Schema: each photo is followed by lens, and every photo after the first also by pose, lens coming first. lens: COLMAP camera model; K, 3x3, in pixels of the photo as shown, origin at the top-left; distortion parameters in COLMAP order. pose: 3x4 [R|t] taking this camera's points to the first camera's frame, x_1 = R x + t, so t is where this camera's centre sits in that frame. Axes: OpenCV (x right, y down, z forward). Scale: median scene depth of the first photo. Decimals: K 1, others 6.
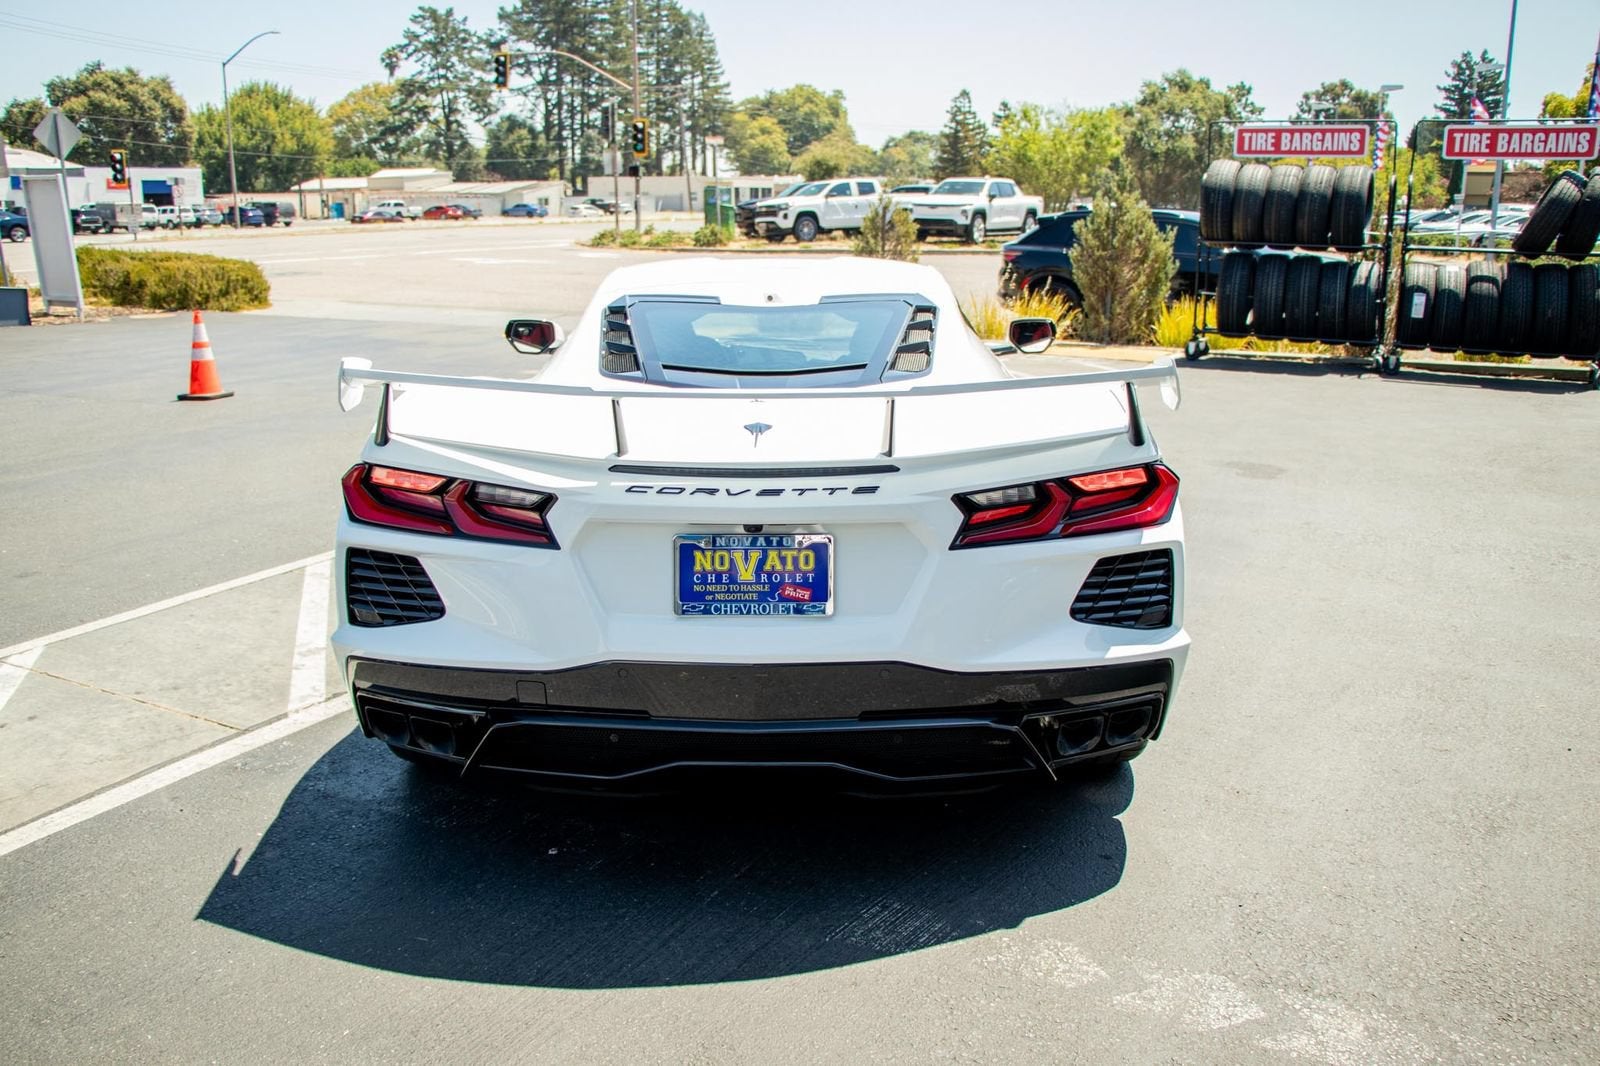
lens RADIAL K [[1308.2, 0, 786.3], [0, 1308.2, 555.2], [0, 0, 1]] dist [-0.179864, 0.145573]
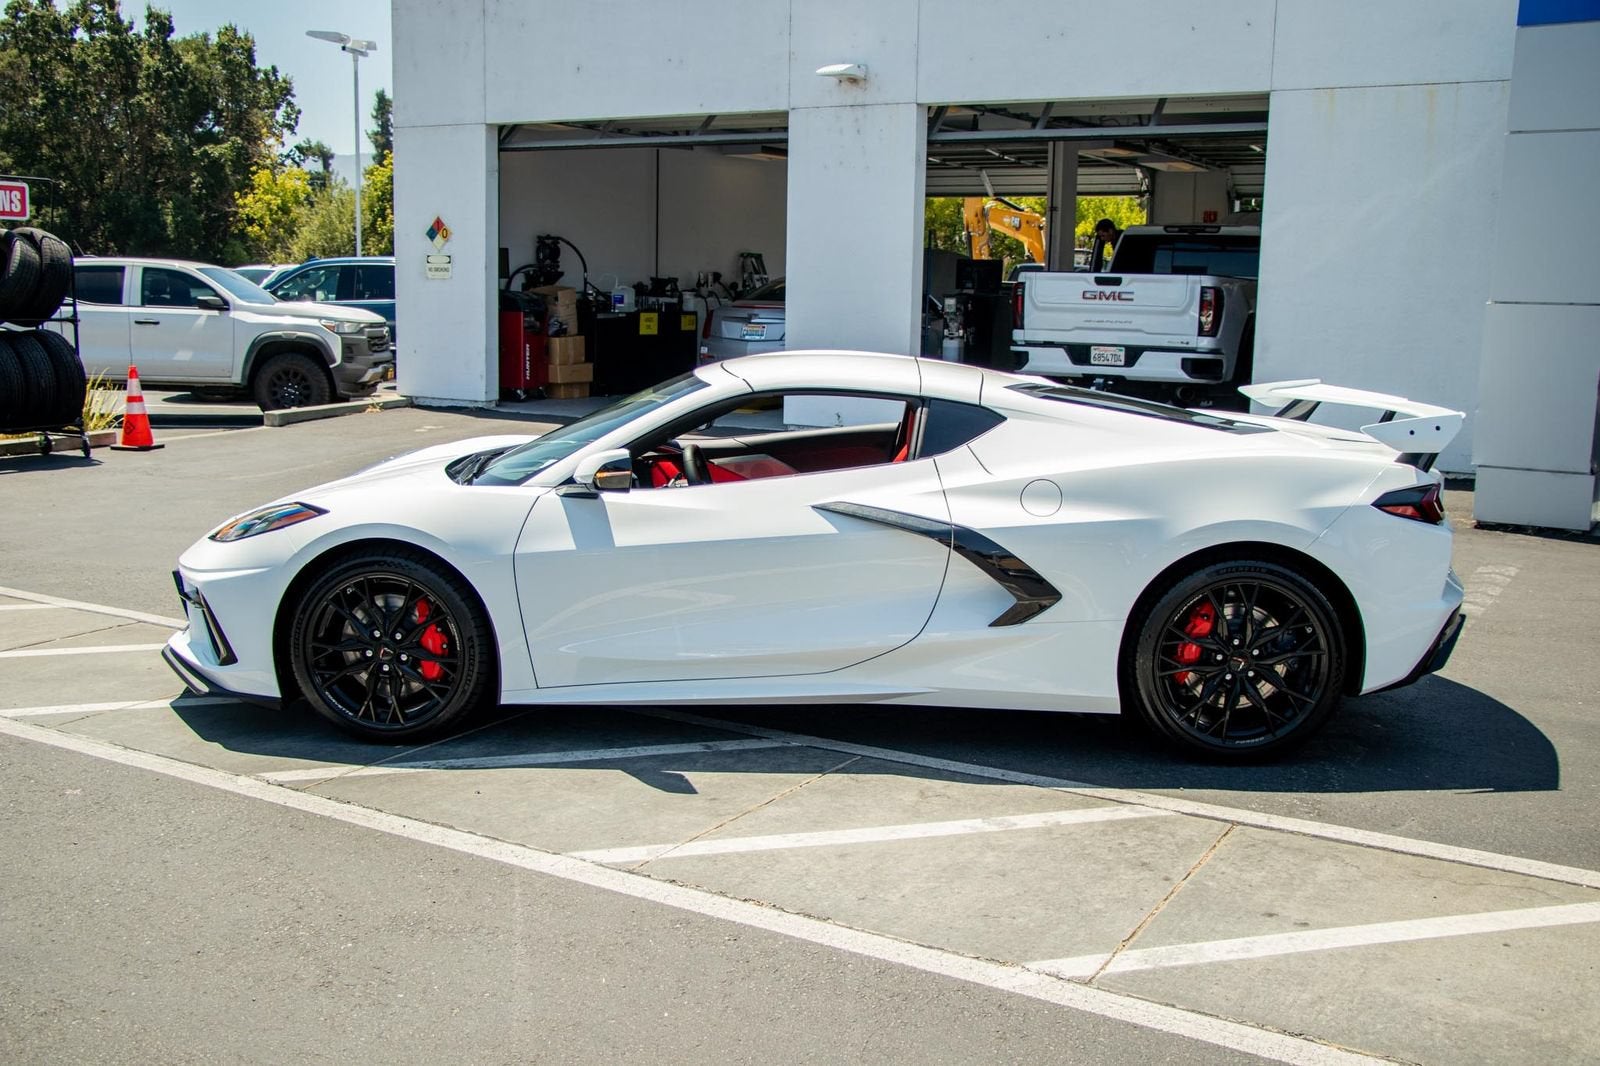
lens RADIAL K [[1630.5, 0, 788.5], [0, 1630.5, 544.3], [0, 0, 1]] dist [-0.000787, 0.000000]
pose [[0.045553, -0.163183, 0.985544, -0.175847], [0.253691, 0.956114, 0.146584, -0.037003], [-0.966212, 0.243346, 0.084952, 0.123005]]
